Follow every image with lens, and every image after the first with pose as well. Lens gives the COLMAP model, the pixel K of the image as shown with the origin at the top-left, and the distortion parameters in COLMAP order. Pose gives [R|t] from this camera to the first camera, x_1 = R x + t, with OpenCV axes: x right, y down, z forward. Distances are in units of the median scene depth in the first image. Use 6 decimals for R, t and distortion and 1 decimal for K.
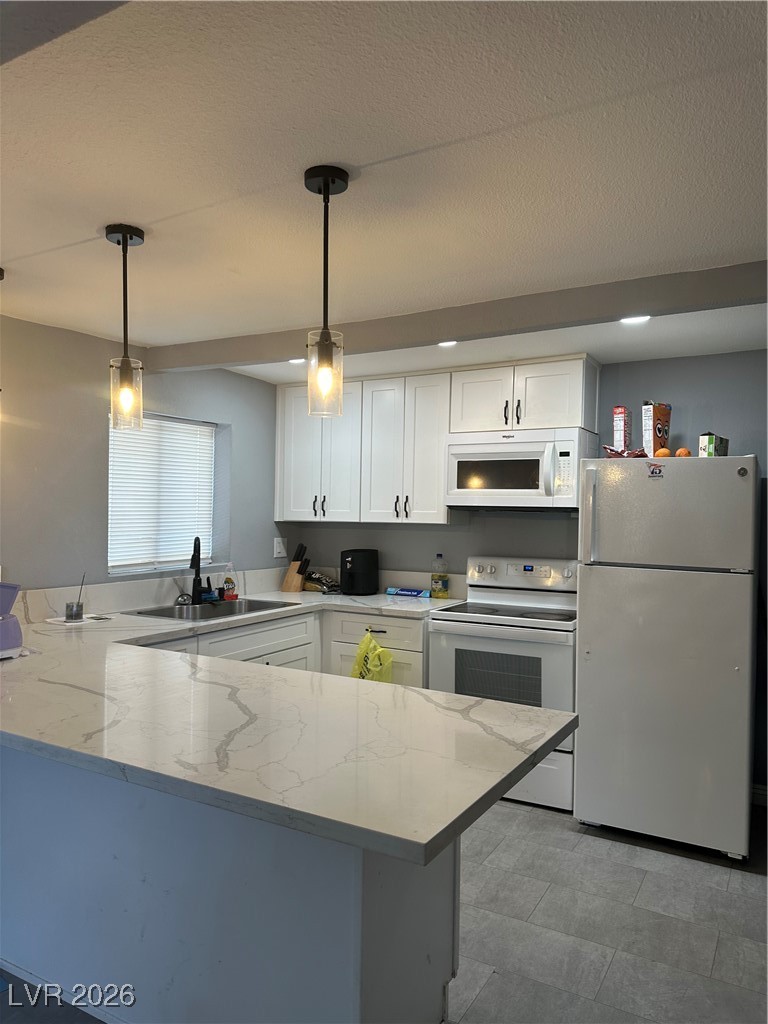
lens RADIAL K [[725.4, 0, 391.6], [0, 725.4, 508.9], [0, 0, 1]] dist [0.107818, -0.150961]
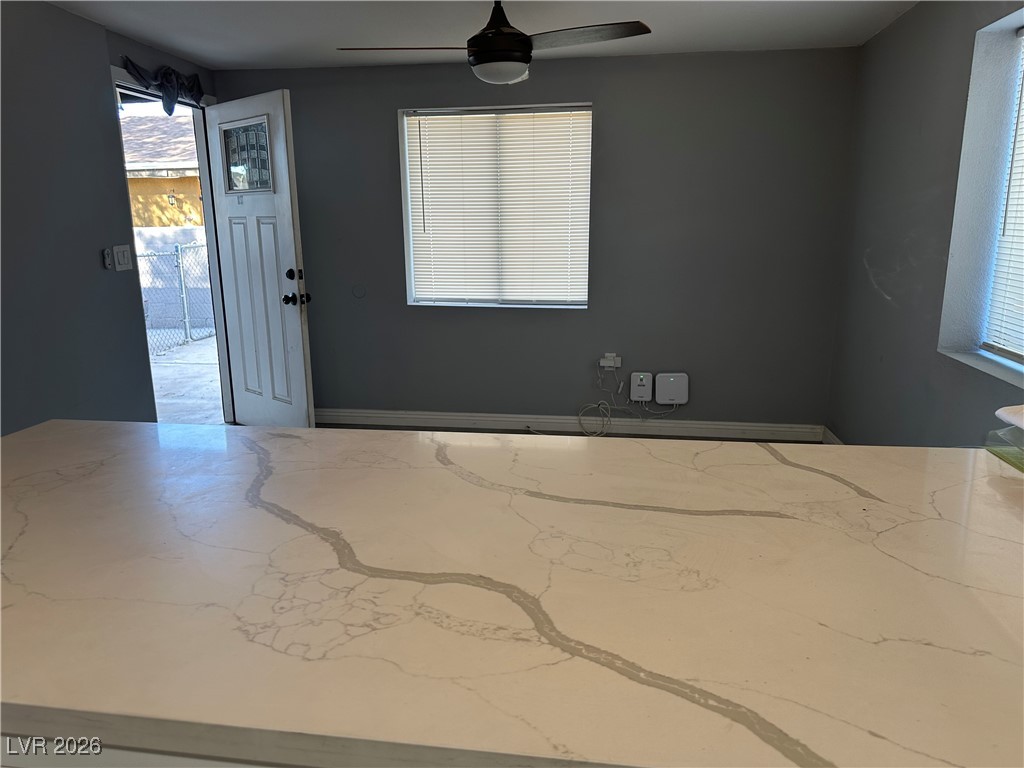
lens RADIAL K [[725.4, 0, 512.0], [0, 725.4, 384.0], [0, 0, 1]] dist [0.107818, -0.150961]
pose [[-0.931892, 0.080761, -0.353632, -0.187891], [0.000927, 0.975427, 0.220321, 0.051483], [0.362735, 0.204987, -0.909067, 1.703827]]
